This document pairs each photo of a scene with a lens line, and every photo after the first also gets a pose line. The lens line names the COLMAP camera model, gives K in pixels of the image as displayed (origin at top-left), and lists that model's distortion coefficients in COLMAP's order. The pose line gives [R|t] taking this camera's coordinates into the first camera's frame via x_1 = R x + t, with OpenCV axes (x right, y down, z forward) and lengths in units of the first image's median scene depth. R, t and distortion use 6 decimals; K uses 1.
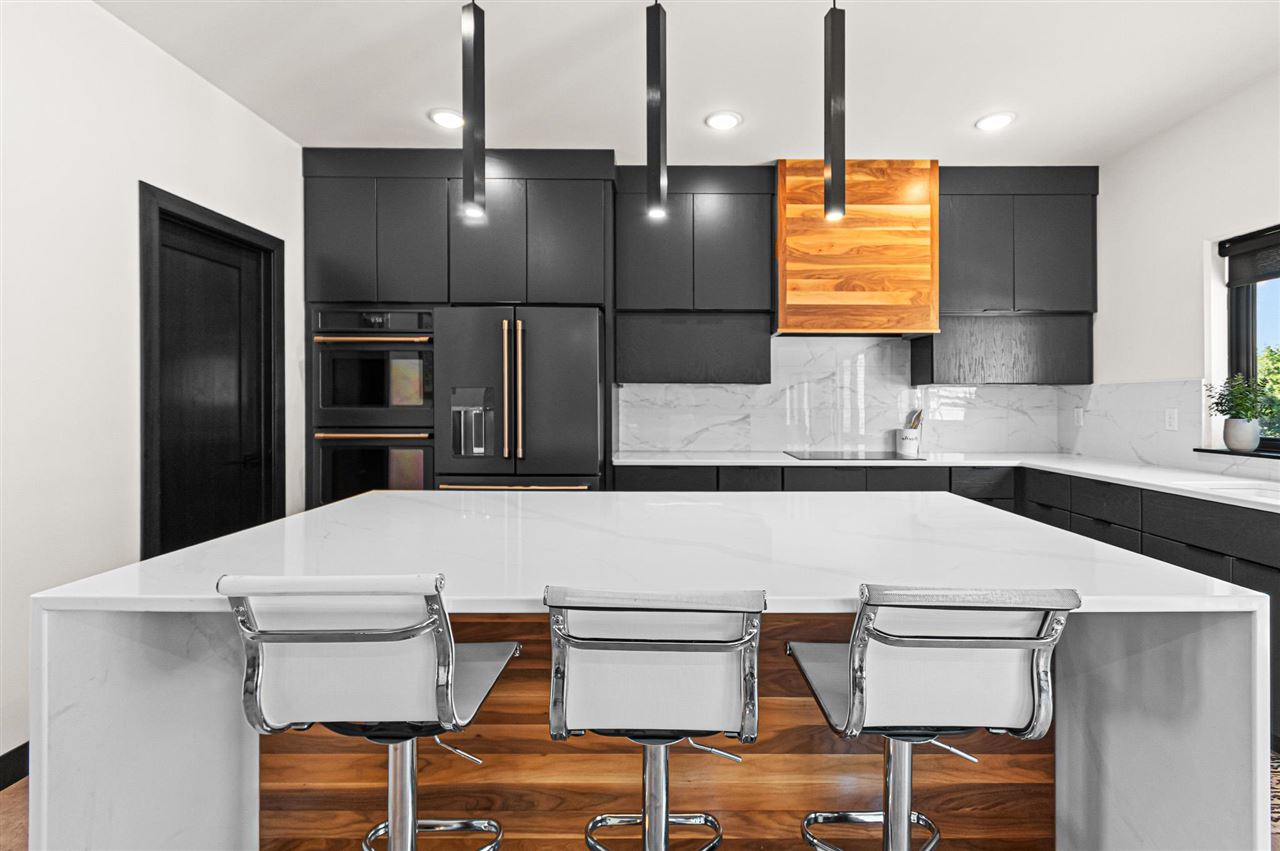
lens RADIAL K [[578.4, 0, 673.3], [0, 578.4, 399.5], [0, 0, 1]] dist [0.004144, -0.000432]
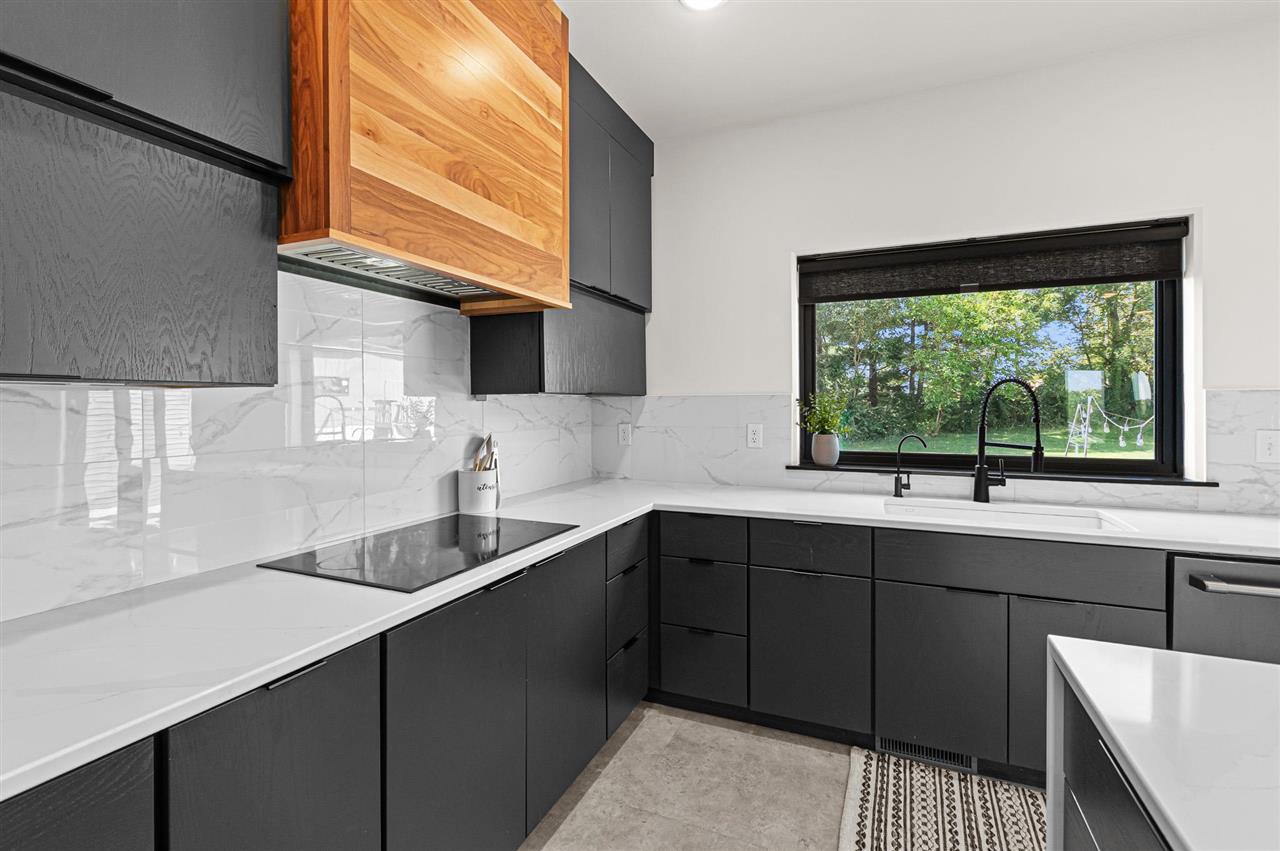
lens RADIAL K [[578.4, 0, 643.0], [0, 578.4, 399.2], [0, 0, 1]] dist [0.004144, -0.000432]
pose [[0.389005, 0.000819, 0.921235, -0.063309], [0.000351, 0.999999, -0.001038, -0.021057], [-0.921236, 0.000727, 0.389004, 0.695036]]
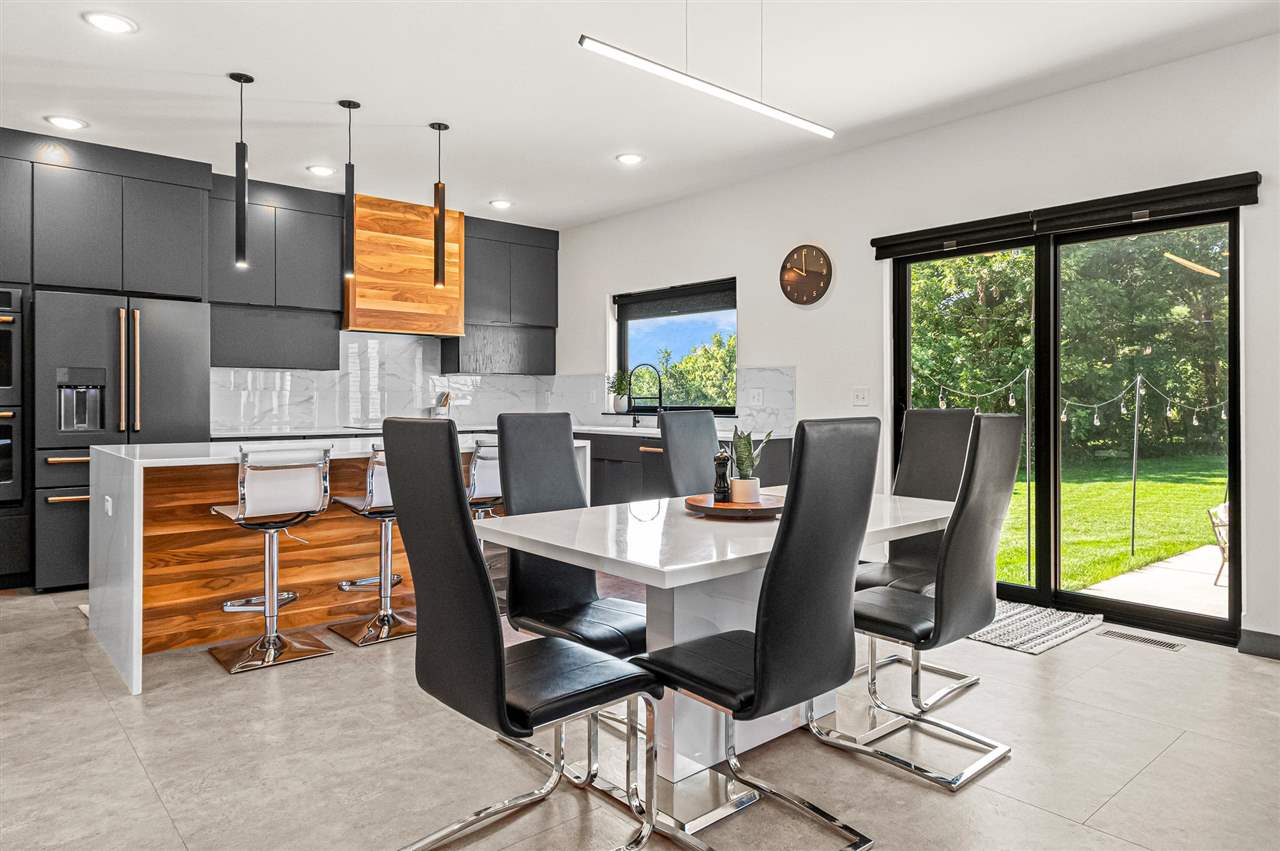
lens RADIAL K [[805.4, 0, 666.6], [0, 805.4, 379.6], [0, 0, 1]] dist [-0.016216, 0.000346]
pose [[0.736398, 0.014169, 0.676401, -0.491110], [-0.000451, 0.999791, -0.020453, 0.028187], [-0.676549, 0.014757, 0.736250, -0.754302]]
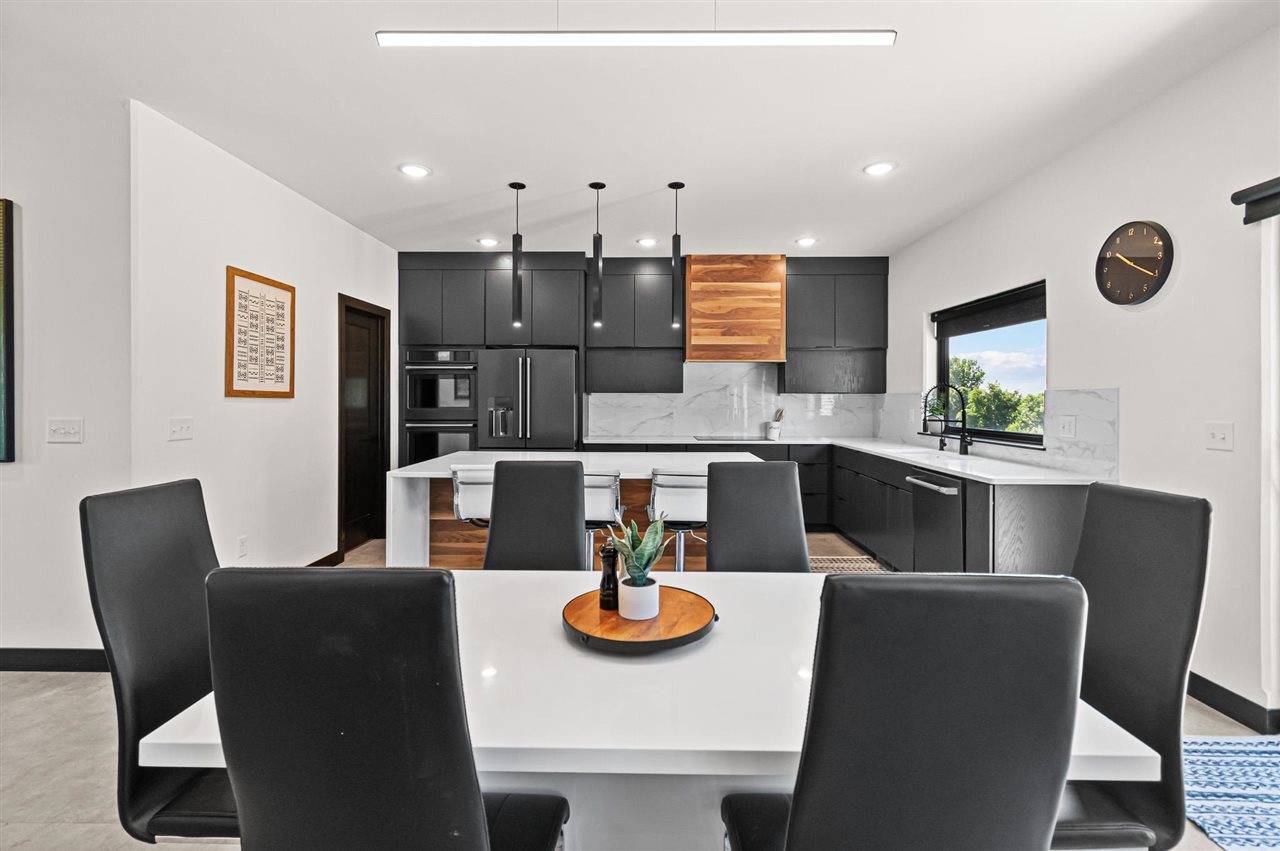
lens RADIAL K [[578.4, 0, 651.6], [0, 578.4, 387.6], [0, 0, 1]] dist [0.004144, -0.000432]
pose [[0.999948, 0.000029, -0.010242, 0.101368], [-0.000172, 0.999902, -0.013966, -0.021021], [0.010240, 0.013967, 0.999850, -0.615019]]
